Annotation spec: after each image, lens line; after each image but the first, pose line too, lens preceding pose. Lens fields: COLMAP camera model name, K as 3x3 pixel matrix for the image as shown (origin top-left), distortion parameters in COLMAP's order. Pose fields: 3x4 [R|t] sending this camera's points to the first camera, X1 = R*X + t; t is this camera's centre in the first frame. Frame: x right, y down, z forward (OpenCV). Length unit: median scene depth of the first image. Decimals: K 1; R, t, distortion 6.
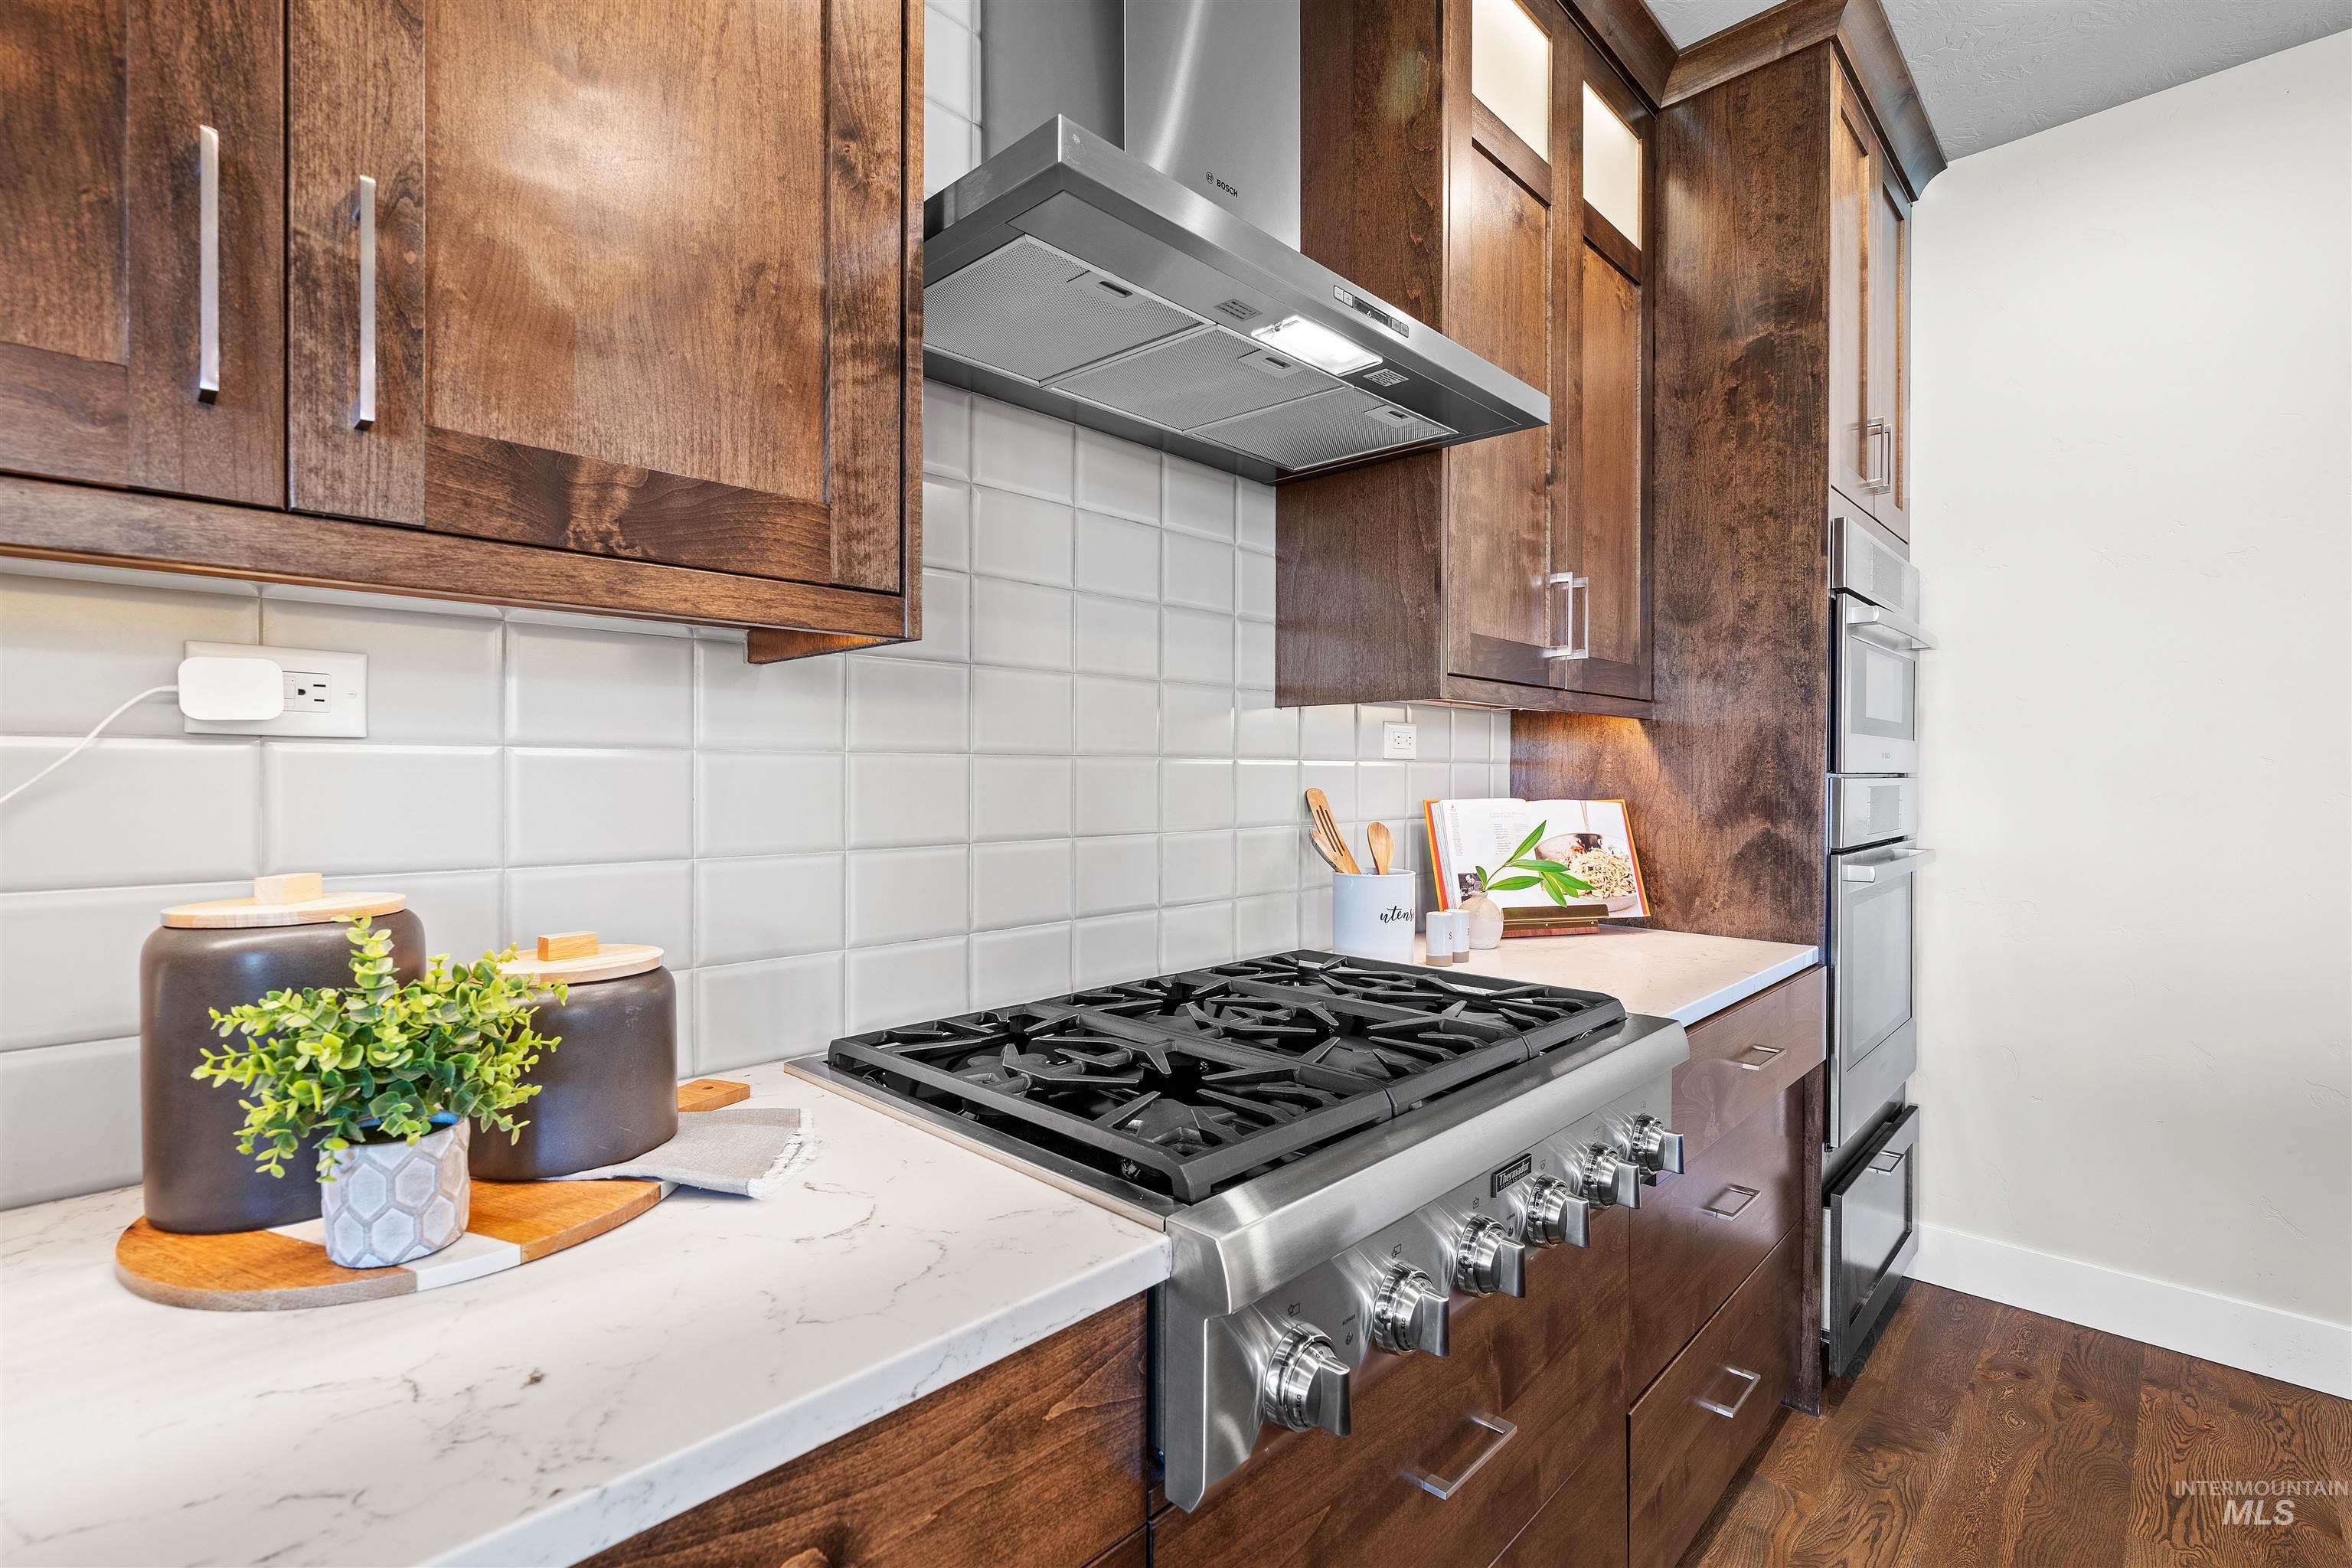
lens RADIAL K [[1055.1, 0, 1165.8], [0, 1055.1, 784.6], [0, 0, 1]] dist [-0.004896, 0.001161]
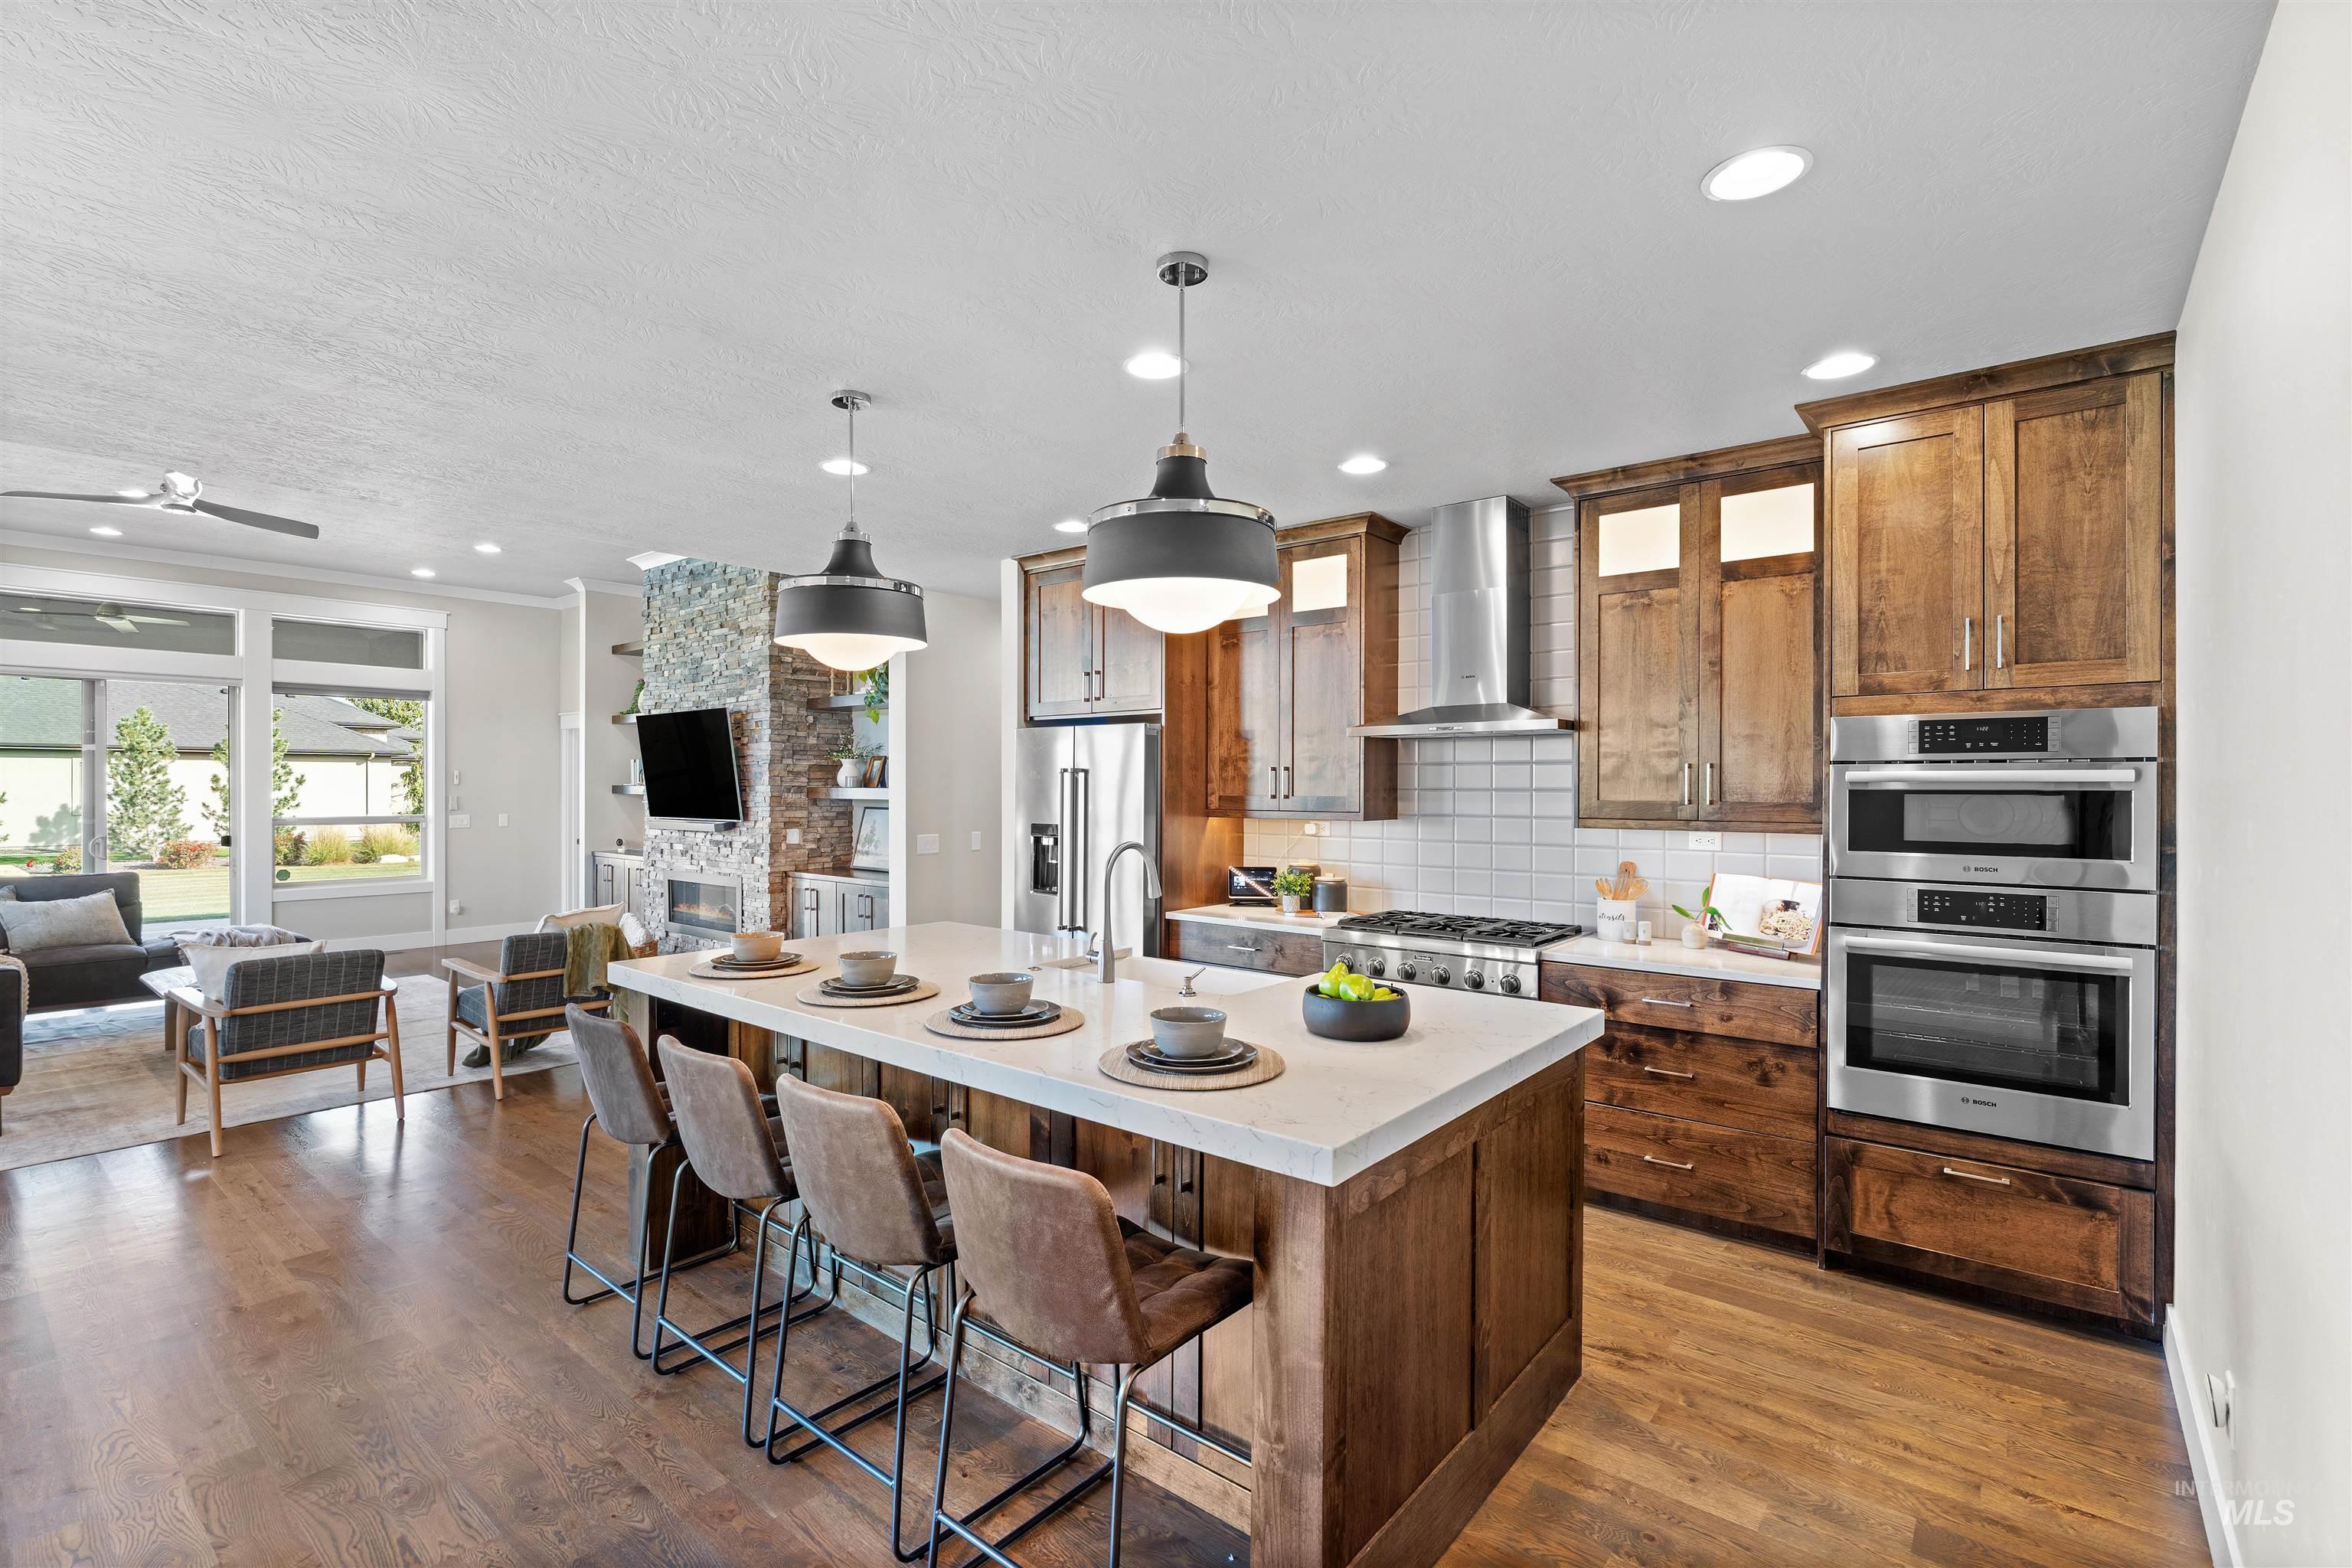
lens RADIAL K [[1055.1, 0, 1166.3], [0, 1055.1, 792.0], [0, 0, 1]] dist [-0.004896, 0.001161]
pose [[0.083095, 0.004631, -0.996531, 3.078306], [-0.013882, 0.999898, 0.003489, -0.185672], [0.996445, 0.013544, 0.083151, -0.219566]]
